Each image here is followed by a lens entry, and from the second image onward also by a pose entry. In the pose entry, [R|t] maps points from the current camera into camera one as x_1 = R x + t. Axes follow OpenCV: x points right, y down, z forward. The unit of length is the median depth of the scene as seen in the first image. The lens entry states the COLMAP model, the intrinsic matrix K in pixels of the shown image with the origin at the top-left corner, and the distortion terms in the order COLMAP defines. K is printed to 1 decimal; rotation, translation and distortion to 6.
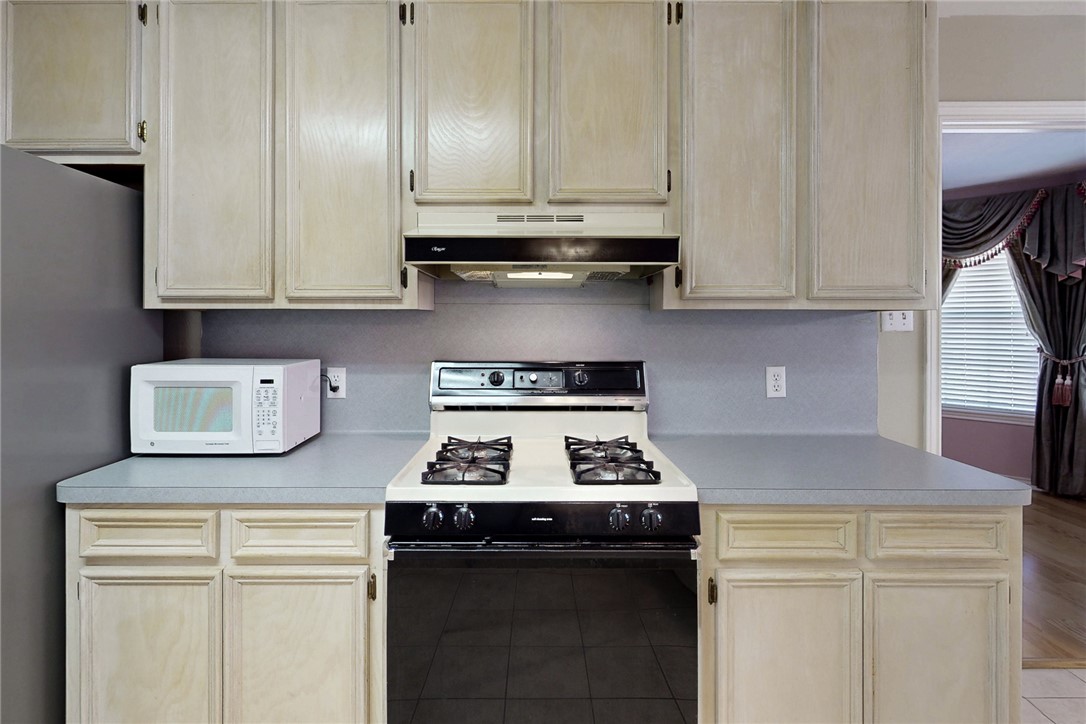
lens RADIAL K [[522.4, 0, 540.5], [0, 522.4, 322.4], [0, 0, 1]] dist [0.000128, -0.000034]
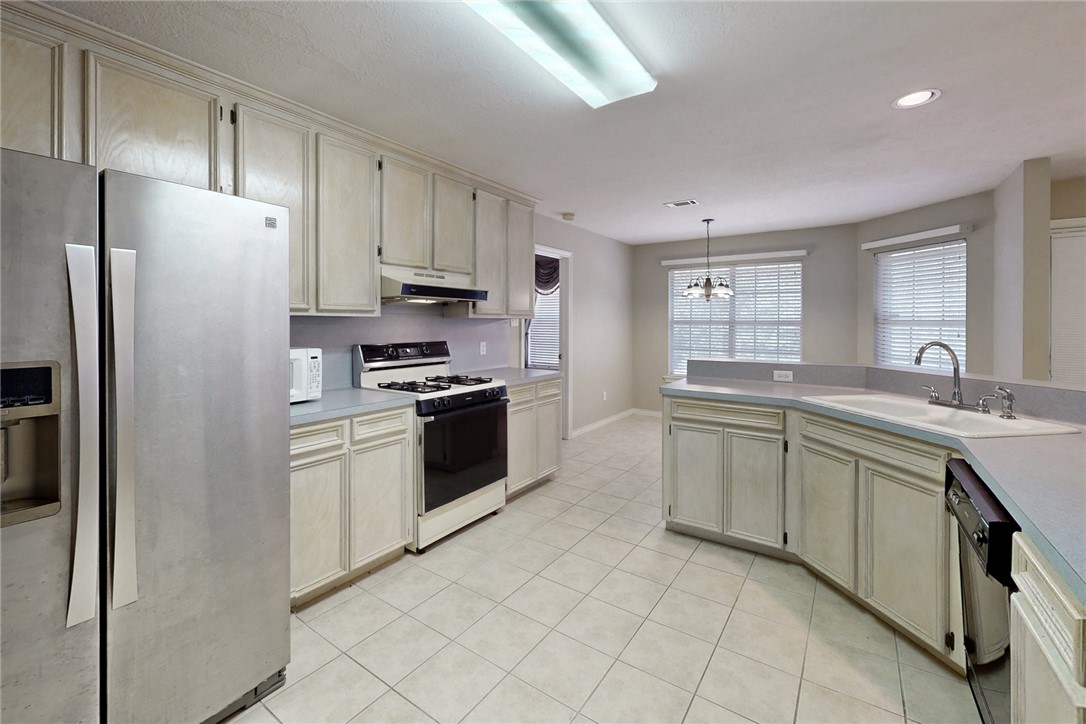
lens RADIAL K [[454.9, 0, 537.2], [0, 454.9, 322.9], [0, 0, 1]] dist [-0.000630, -0.000139]
pose [[0.573231, -0.000470, 0.819394, -1.308755], [-0.000905, 0.999999, 0.001207, -0.004760], [-0.819393, -0.001434, 0.573230, -0.463020]]
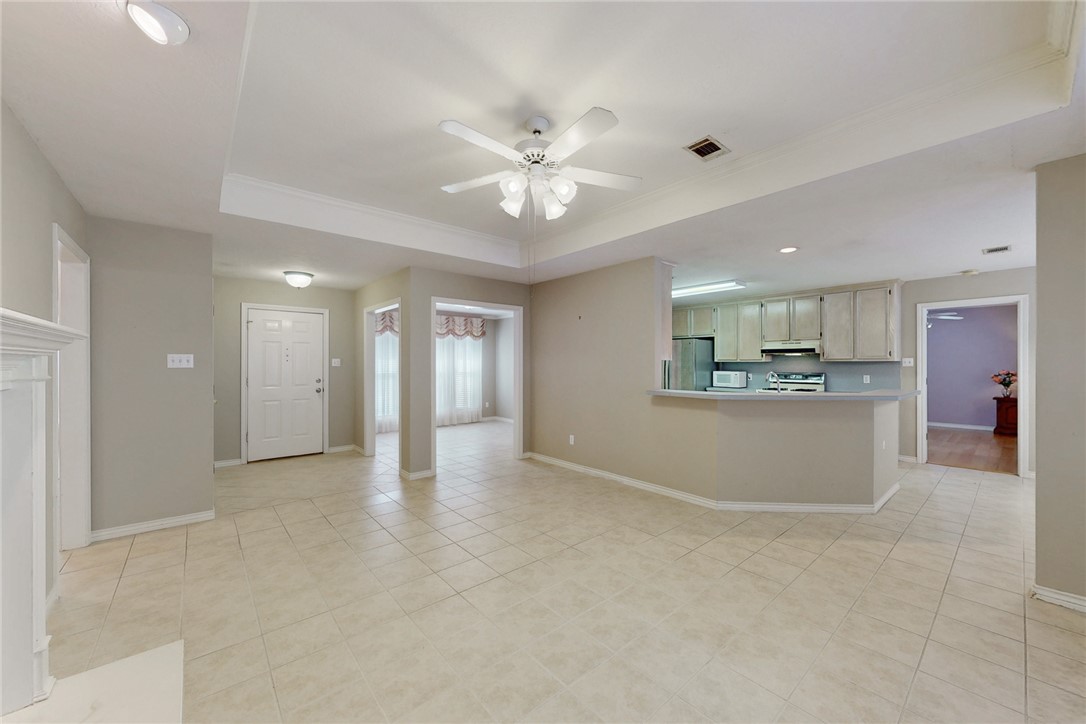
lens RADIAL K [[404.0, 0, 543.0], [0, 404.0, 362.0], [0, 0, 1]] dist [0.000206, -0.000005]
pose [[0.652605, -0.004402, -0.757686, 1.372749], [0.000339, 0.999985, -0.005518, 0.001030], [0.757699, 0.003344, 0.652596, -3.321329]]
